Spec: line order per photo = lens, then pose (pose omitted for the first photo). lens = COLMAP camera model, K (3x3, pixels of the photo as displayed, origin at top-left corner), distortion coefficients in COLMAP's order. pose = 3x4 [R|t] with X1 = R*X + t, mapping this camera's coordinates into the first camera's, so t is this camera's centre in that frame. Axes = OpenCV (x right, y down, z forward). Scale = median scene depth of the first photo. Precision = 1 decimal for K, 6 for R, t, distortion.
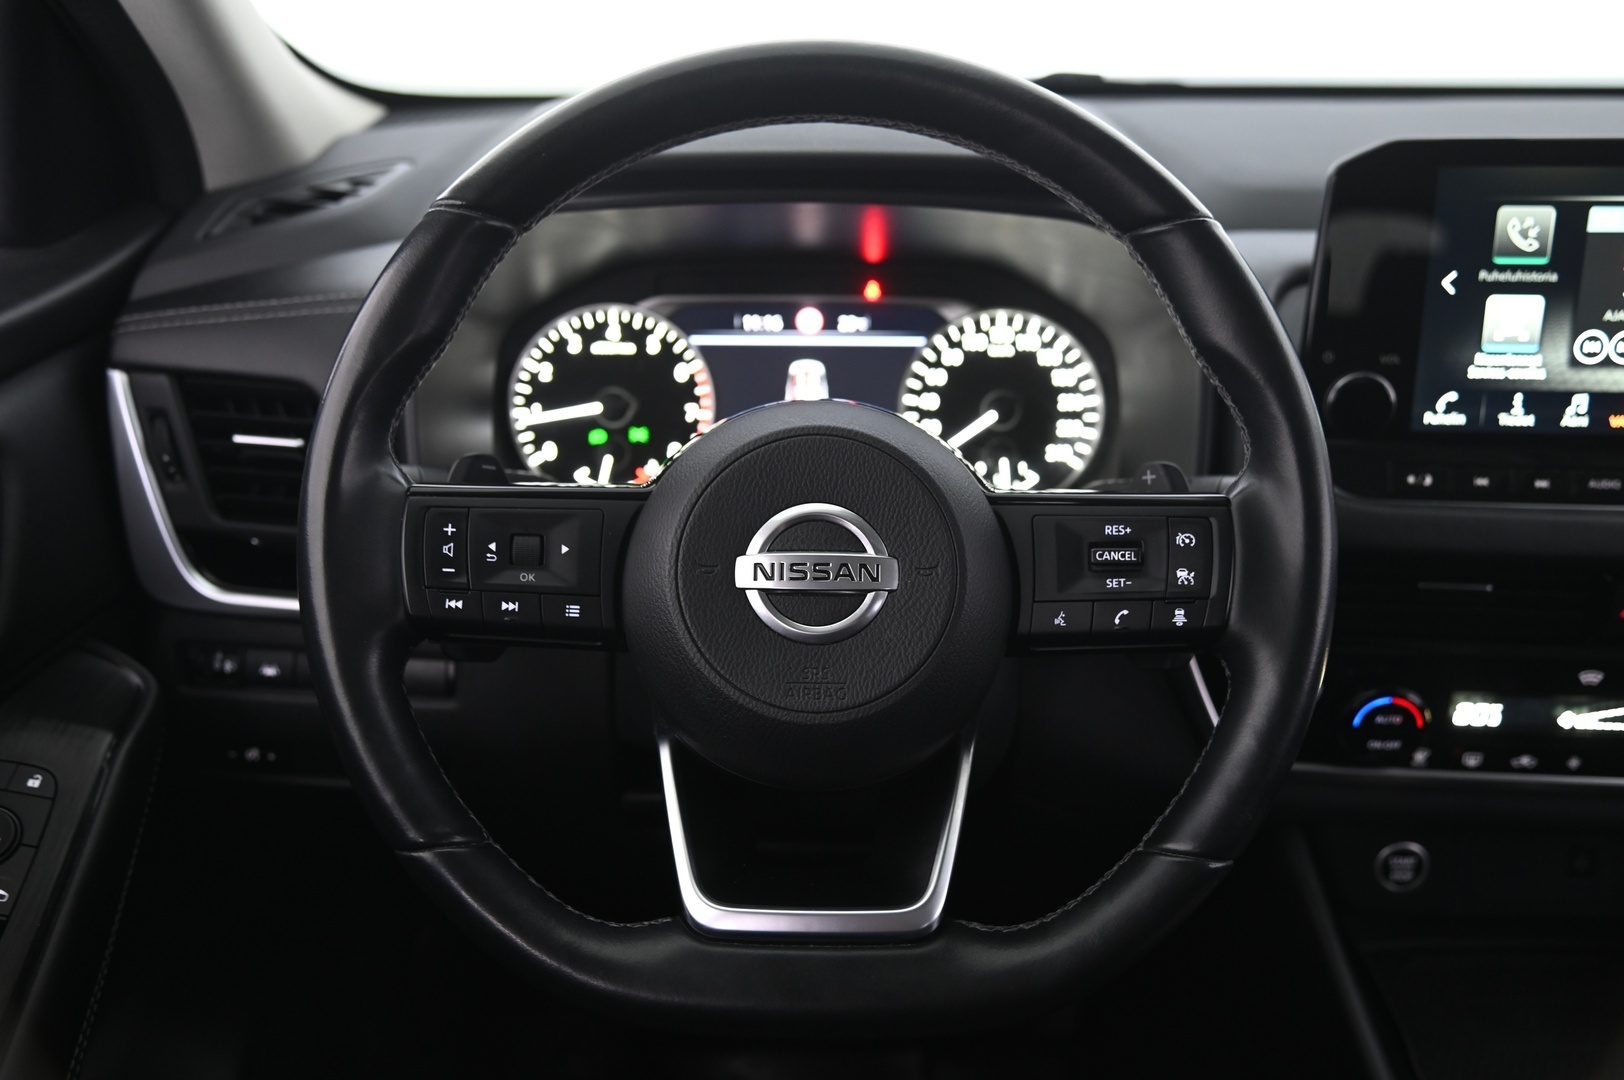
lens RADIAL K [[1530.1, 0, 814.1], [0, 1530.1, 536.4], [0, 0, 1]] dist [0.009323, 0.000000]
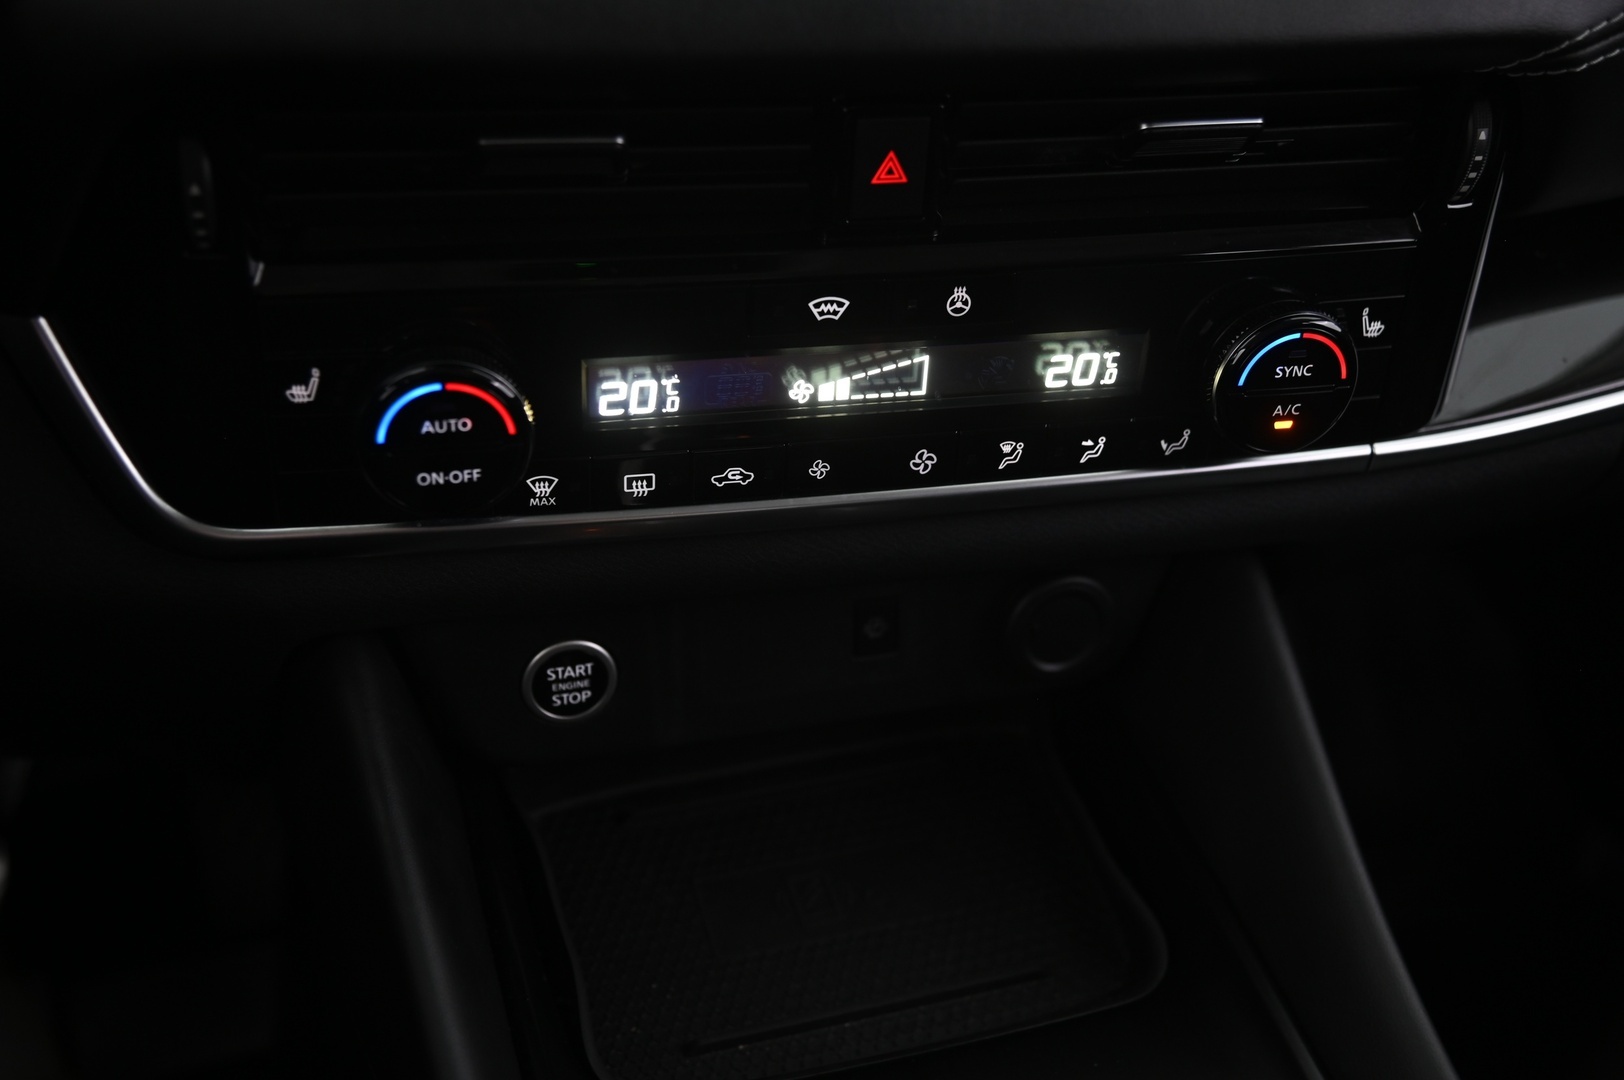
lens RADIAL K [[1679.1, 0, 814.3], [0, 1679.1, 544.2], [0, 0, 1]] dist [0.027492, 0.000000]
pose [[0.946323, -0.119538, 0.300305, 0.310529], [0.060128, 0.977986, 0.199818, 0.054774], [-0.317580, -0.171036, 0.932679, 0.442332]]
